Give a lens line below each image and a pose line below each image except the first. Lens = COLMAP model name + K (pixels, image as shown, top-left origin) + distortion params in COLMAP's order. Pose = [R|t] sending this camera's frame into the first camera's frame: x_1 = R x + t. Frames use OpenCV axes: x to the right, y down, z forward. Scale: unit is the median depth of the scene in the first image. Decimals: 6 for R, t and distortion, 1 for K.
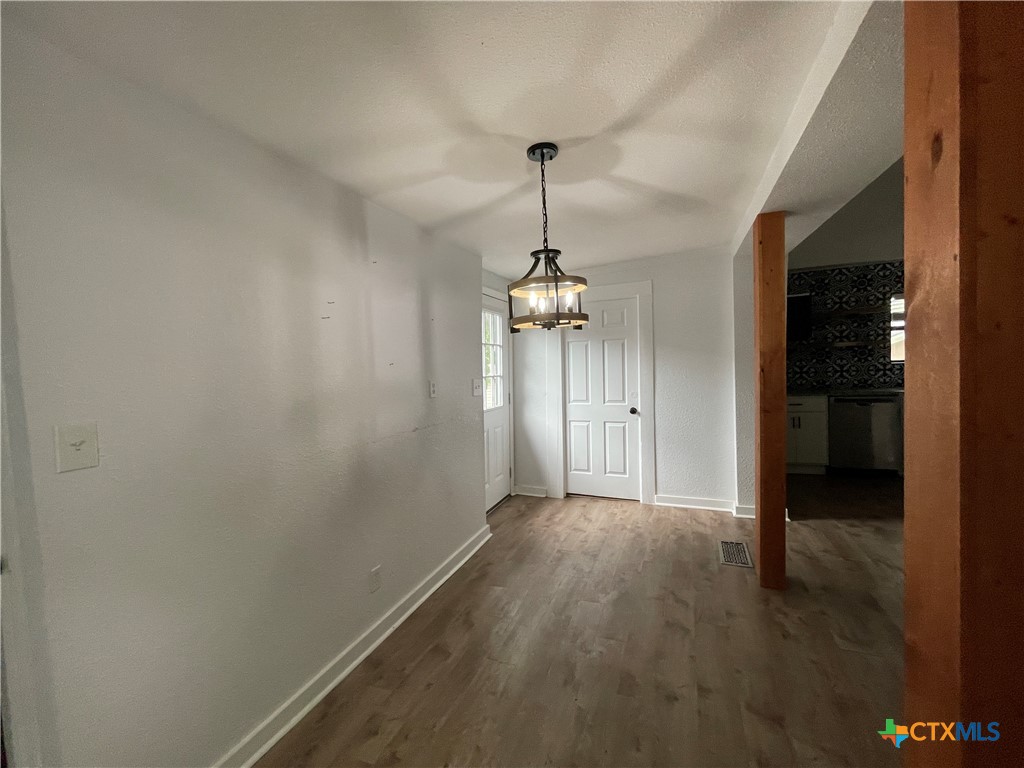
lens RADIAL K [[414.5, 0, 512.0], [0, 414.5, 384.0], [0, 0, 1]] dist [-0.002552, -0.000169]
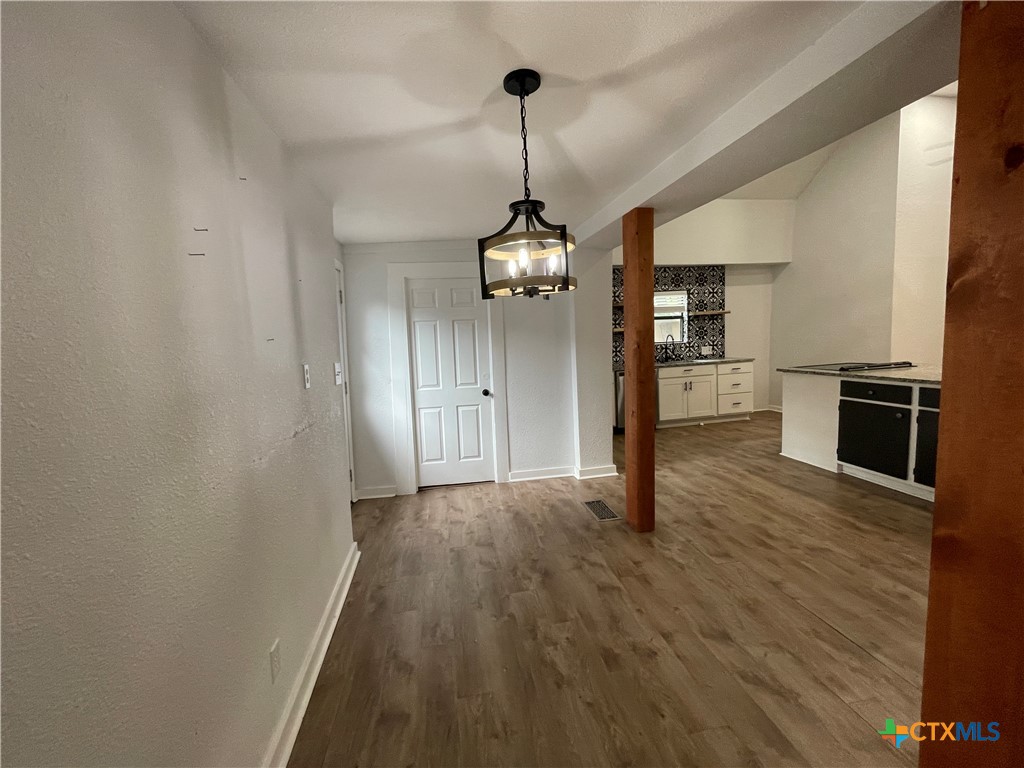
lens RADIAL K [[414.5, 0, 512.0], [0, 414.5, 384.0], [0, 0, 1]] dist [-0.002552, -0.000169]
pose [[0.844511, -0.054173, 0.532792, -0.207040], [0.037803, 0.998419, 0.041596, 0.006162], [-0.534203, -0.014987, 0.845224, 0.144559]]
